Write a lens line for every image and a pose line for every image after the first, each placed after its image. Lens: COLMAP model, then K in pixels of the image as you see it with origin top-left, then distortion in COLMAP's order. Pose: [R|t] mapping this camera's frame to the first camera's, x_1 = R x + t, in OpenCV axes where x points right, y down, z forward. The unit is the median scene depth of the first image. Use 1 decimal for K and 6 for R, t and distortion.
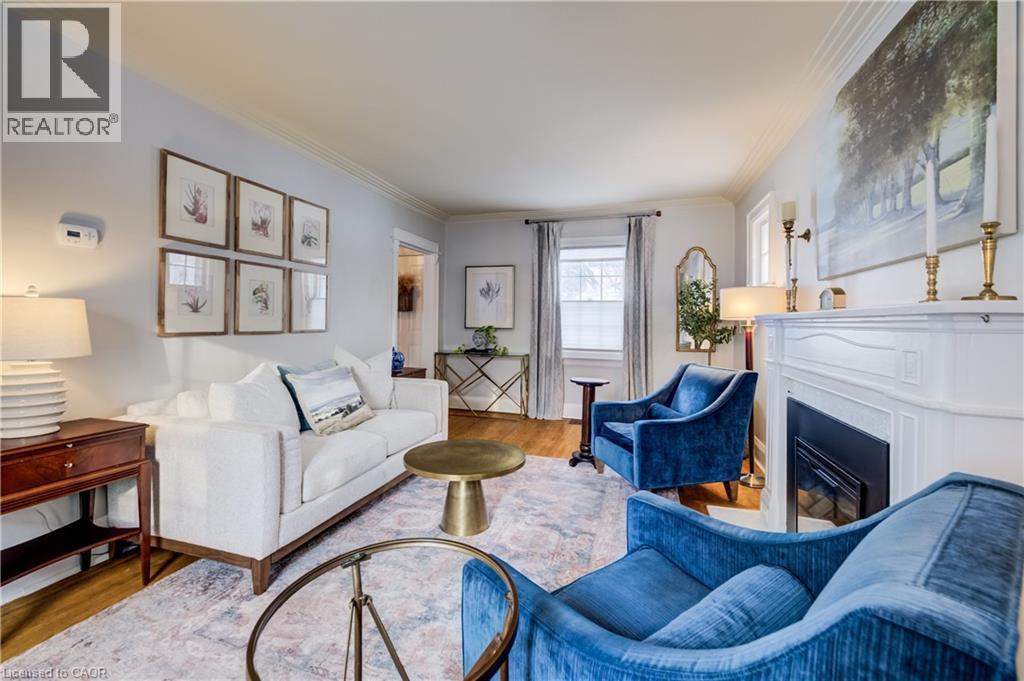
lens RADIAL K [[413.4, 0, 513.9], [0, 413.4, 324.0], [0, 0, 1]] dist [-0.000698, 0.000072]
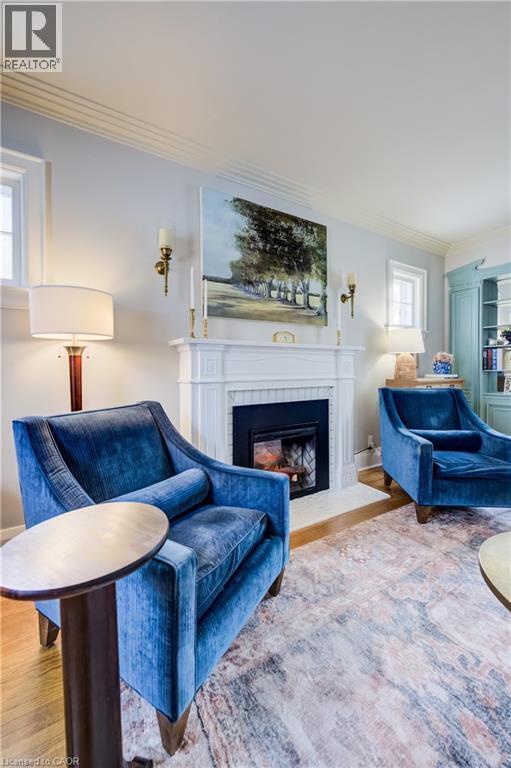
lens RADIAL K [[304.6, 0, 257.4], [0, 304.6, 369.5], [0, 0, 1]] dist [0.000020, 0.000004]
pose [[-0.746805, -0.016132, 0.664847, -0.014379], [-0.005571, 0.999822, 0.018002, 0.029251], [-0.665020, 0.009740, -0.746762, 1.066581]]
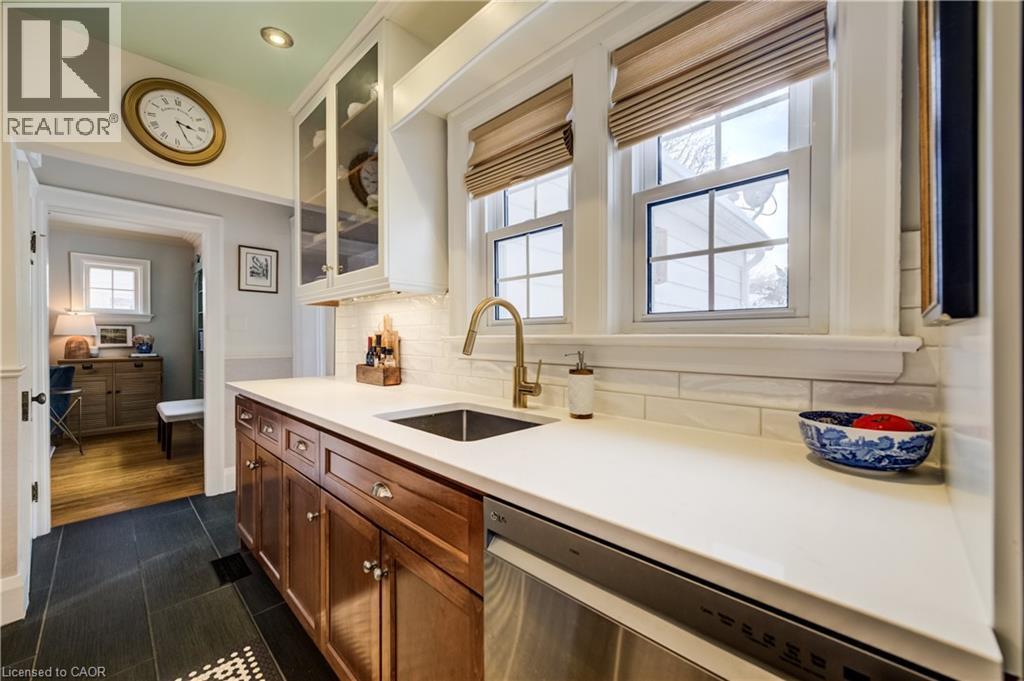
lens RADIAL K [[406.1, 0, 511.9], [0, 406.1, 336.0], [0, 0, 1]] dist [0.000020, 0.000004]
pose [[-0.888531, -0.005120, 0.458788, -1.735298], [-0.003355, 0.999984, 0.004662, -0.017757], [-0.458804, 0.002603, -0.888534, 0.634696]]
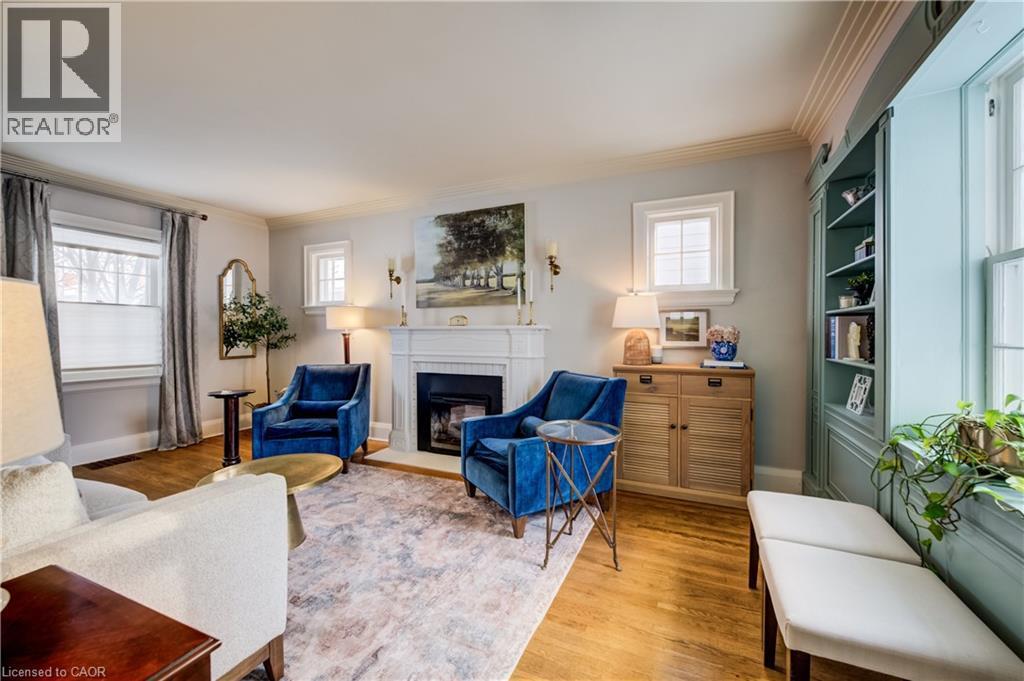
lens RADIAL K [[406.1, 0, 511.9], [0, 406.1, 336.0], [0, 0, 1]] dist [0.000020, 0.000004]
pose [[0.124436, -0.017898, 0.992066, -0.675526], [0.004325, 0.999838, 0.017496, -0.007291], [-0.992218, 0.002113, 0.124493, 0.235919]]
